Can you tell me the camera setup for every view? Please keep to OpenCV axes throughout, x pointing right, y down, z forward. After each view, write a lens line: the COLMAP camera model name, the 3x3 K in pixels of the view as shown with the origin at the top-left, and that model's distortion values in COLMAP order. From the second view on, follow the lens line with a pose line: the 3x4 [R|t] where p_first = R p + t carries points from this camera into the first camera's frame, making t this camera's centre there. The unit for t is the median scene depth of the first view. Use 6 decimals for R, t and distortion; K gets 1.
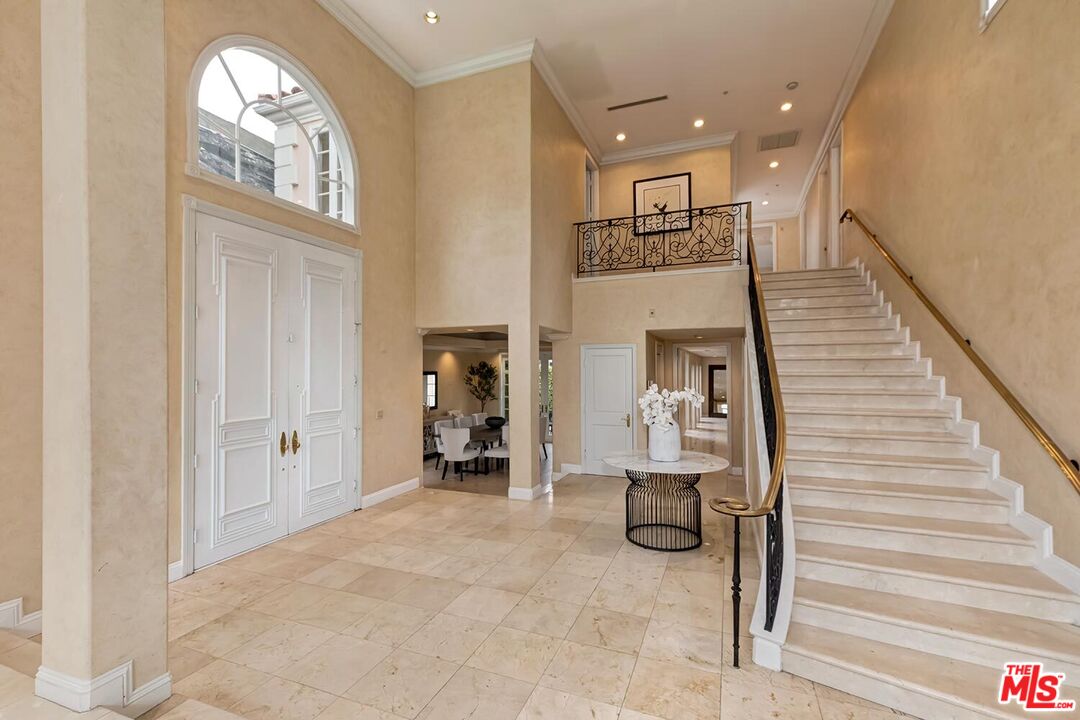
lens RADIAL K [[469.4, 0, 544.7], [0, 469.4, 365.3], [0, 0, 1]] dist [-0.000800, -0.000090]
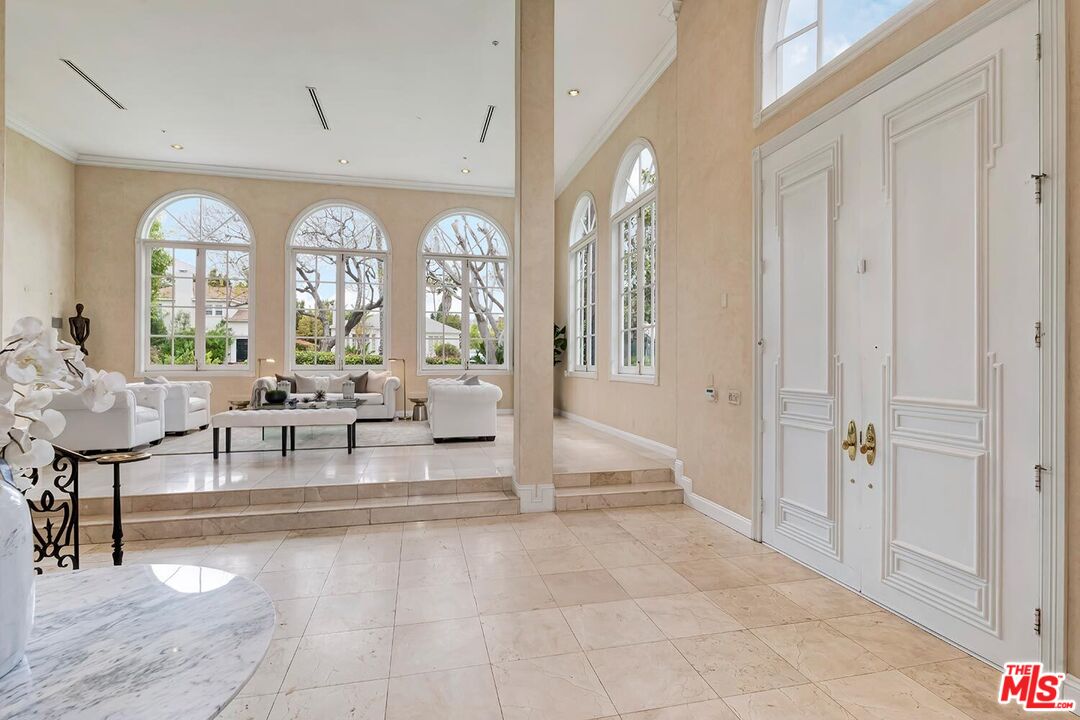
lens RADIAL K [[510.8, 0, 546.6], [0, 510.8, 358.6], [0, 0, 1]] dist [-0.002977, 0.000325]
pose [[-0.815705, 0.003860, -0.578456, 0.156909], [0.007431, 0.999965, -0.003806, 0.055348], [0.578421, -0.007403, -0.815705, 1.246526]]
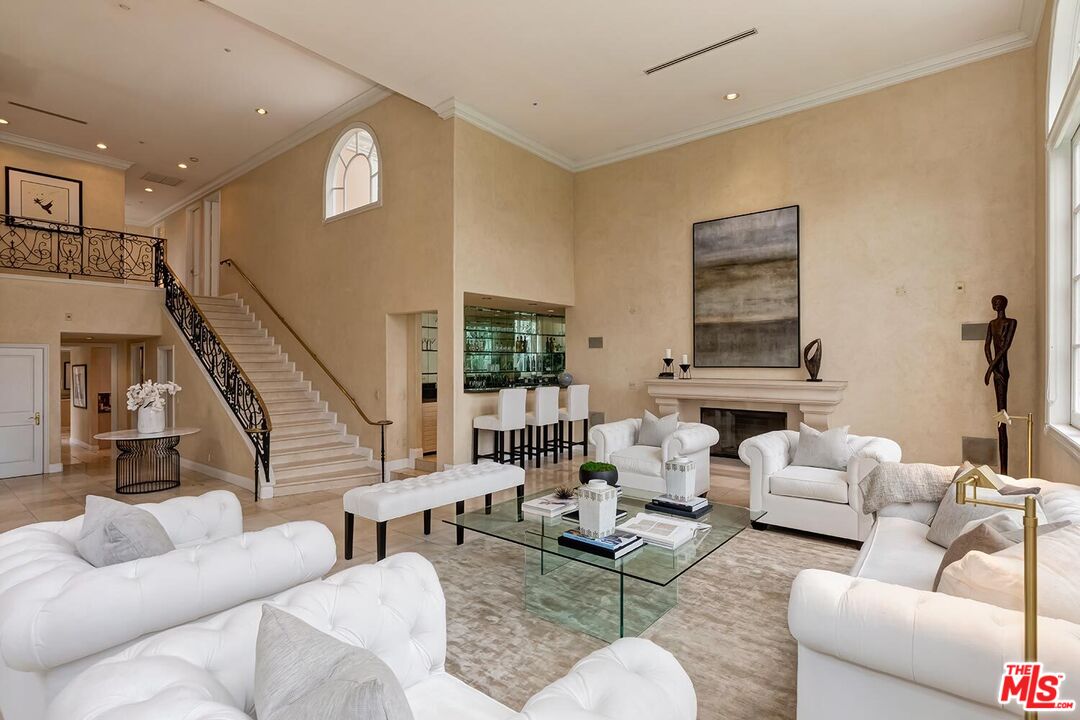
lens RADIAL K [[531.5, 0, 534.7], [0, 531.5, 357.6], [0, 0, 1]] dist [0.002472, 0.000912]
pose [[0.303282, 0.011826, 0.952828, -0.825660], [-0.004822, 0.999929, -0.010875, -0.011870], [-0.952889, -0.001297, 0.303317, -0.530593]]
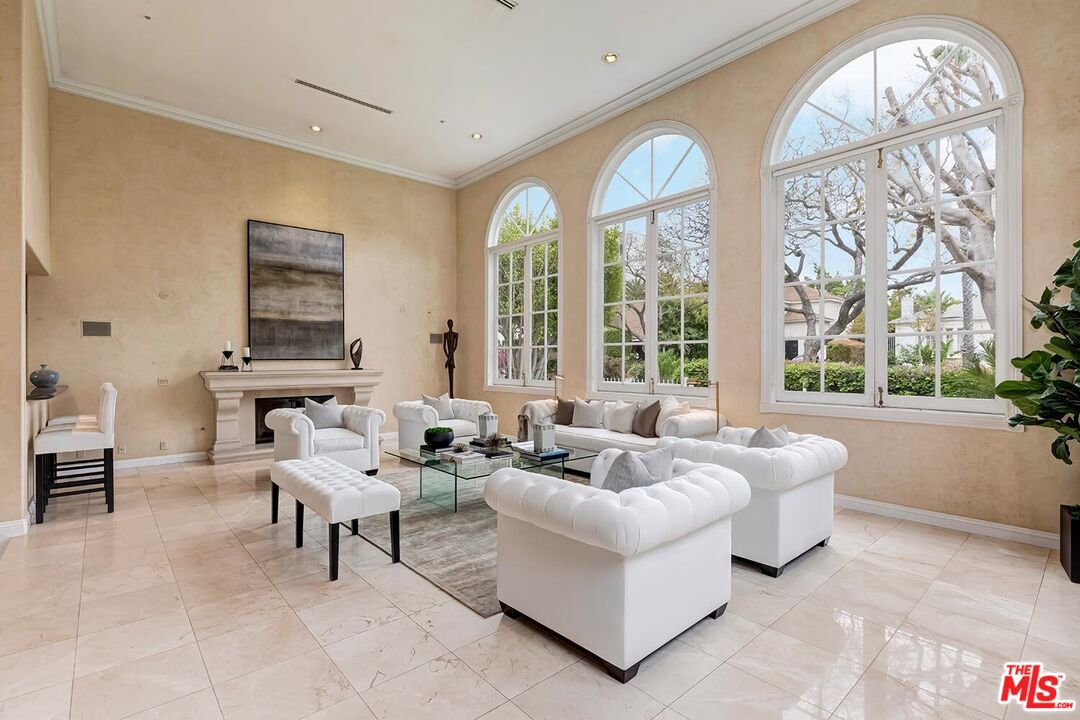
lens RADIAL K [[510.8, 0, 538.8], [0, 510.8, 359.1], [0, 0, 1]] dist [-0.002977, 0.000325]
pose [[-0.889737, 0.007350, 0.456414, -0.680393], [0.004247, 0.999960, -0.007823, 0.009103], [-0.456453, -0.005022, -0.889733, 0.415735]]
